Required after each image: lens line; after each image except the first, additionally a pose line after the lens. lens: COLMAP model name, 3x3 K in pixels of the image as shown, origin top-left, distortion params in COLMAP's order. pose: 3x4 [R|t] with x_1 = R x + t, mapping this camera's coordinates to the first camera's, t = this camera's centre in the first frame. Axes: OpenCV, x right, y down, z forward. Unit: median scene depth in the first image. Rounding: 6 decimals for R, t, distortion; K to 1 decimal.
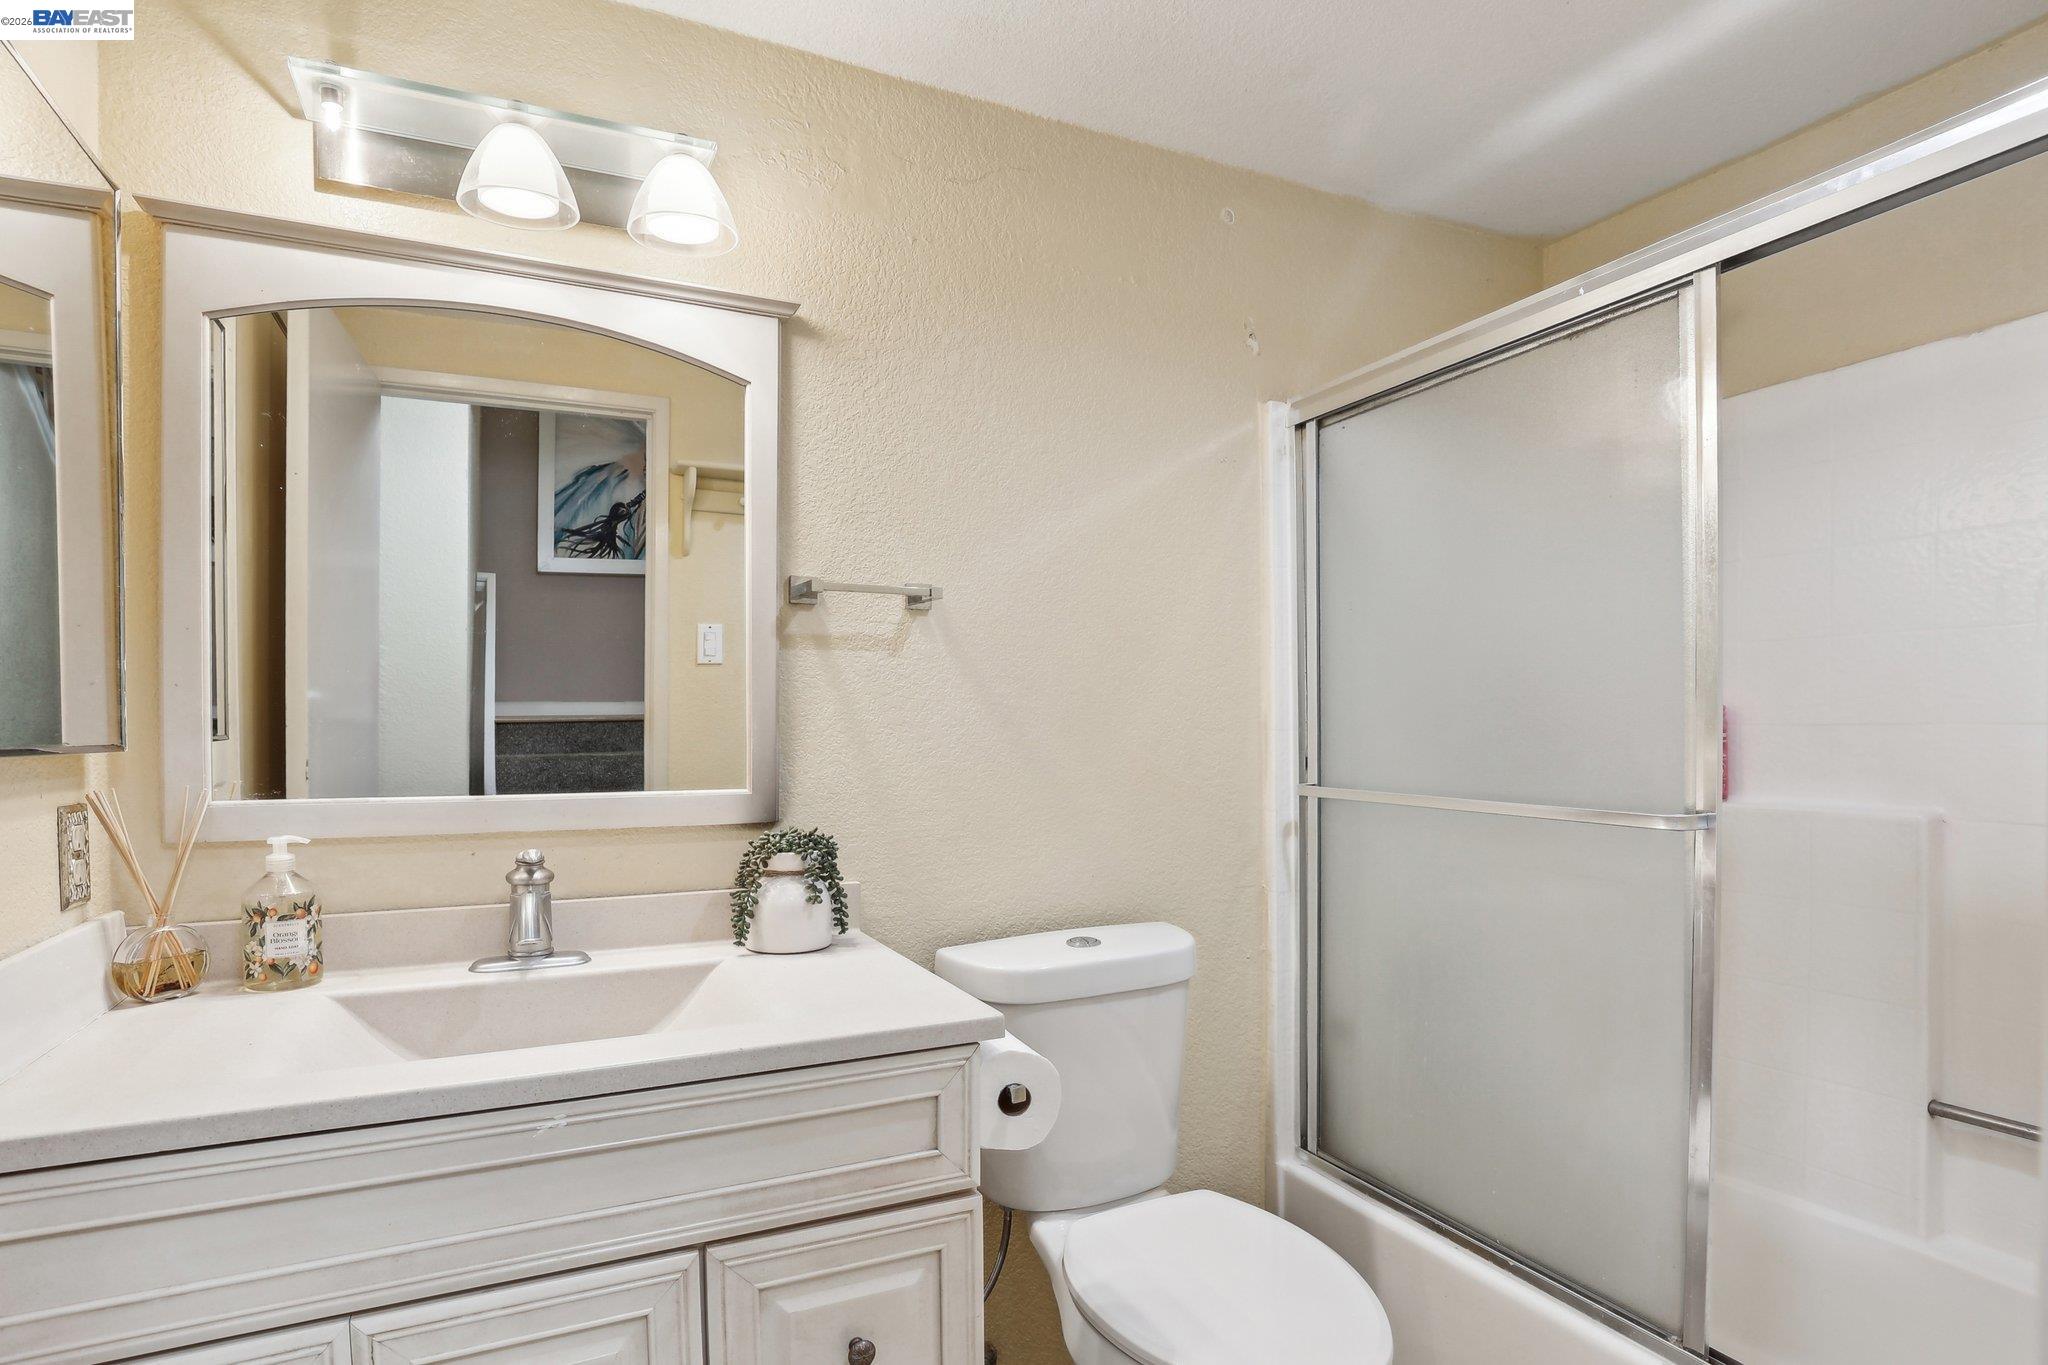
lens RADIAL K [[1088.0, 0, 1024.3], [0, 1088.0, 709.6], [0, 0, 1]] dist [-0.005982, -0.001767]
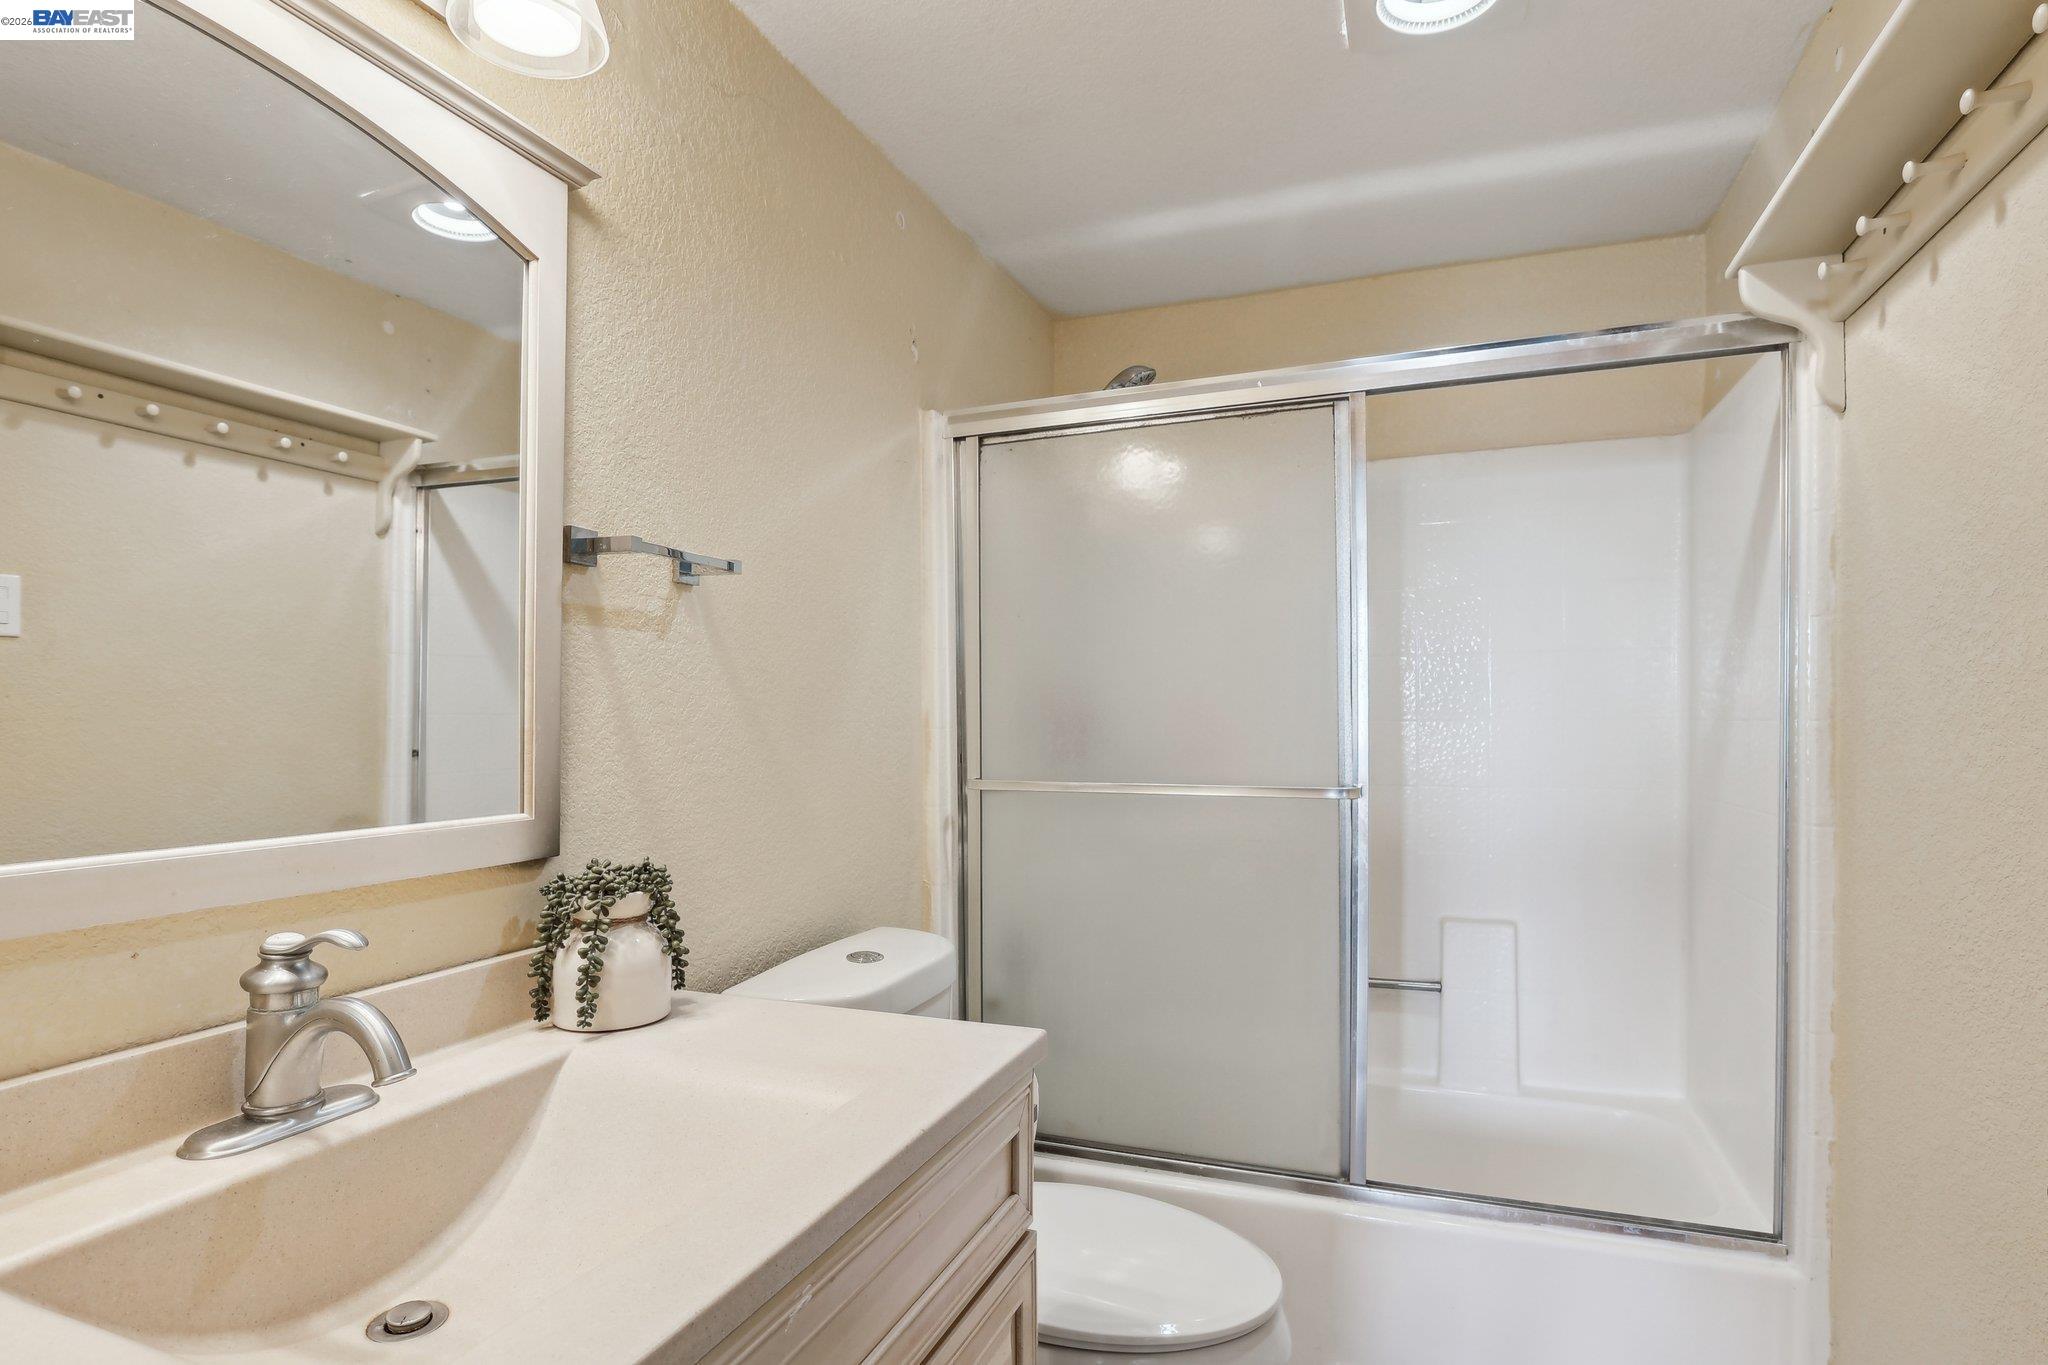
lens RADIAL K [[1070.9, 0, 1024.0], [0, 1070.9, 682.5], [0, 0, 1]] dist [-0.000396, -0.000227]
pose [[0.727613, 0.023275, 0.685593, -0.491051], [-0.005781, 0.999597, -0.027799, 0.003993], [-0.685964, 0.016264, 0.727454, 0.245788]]
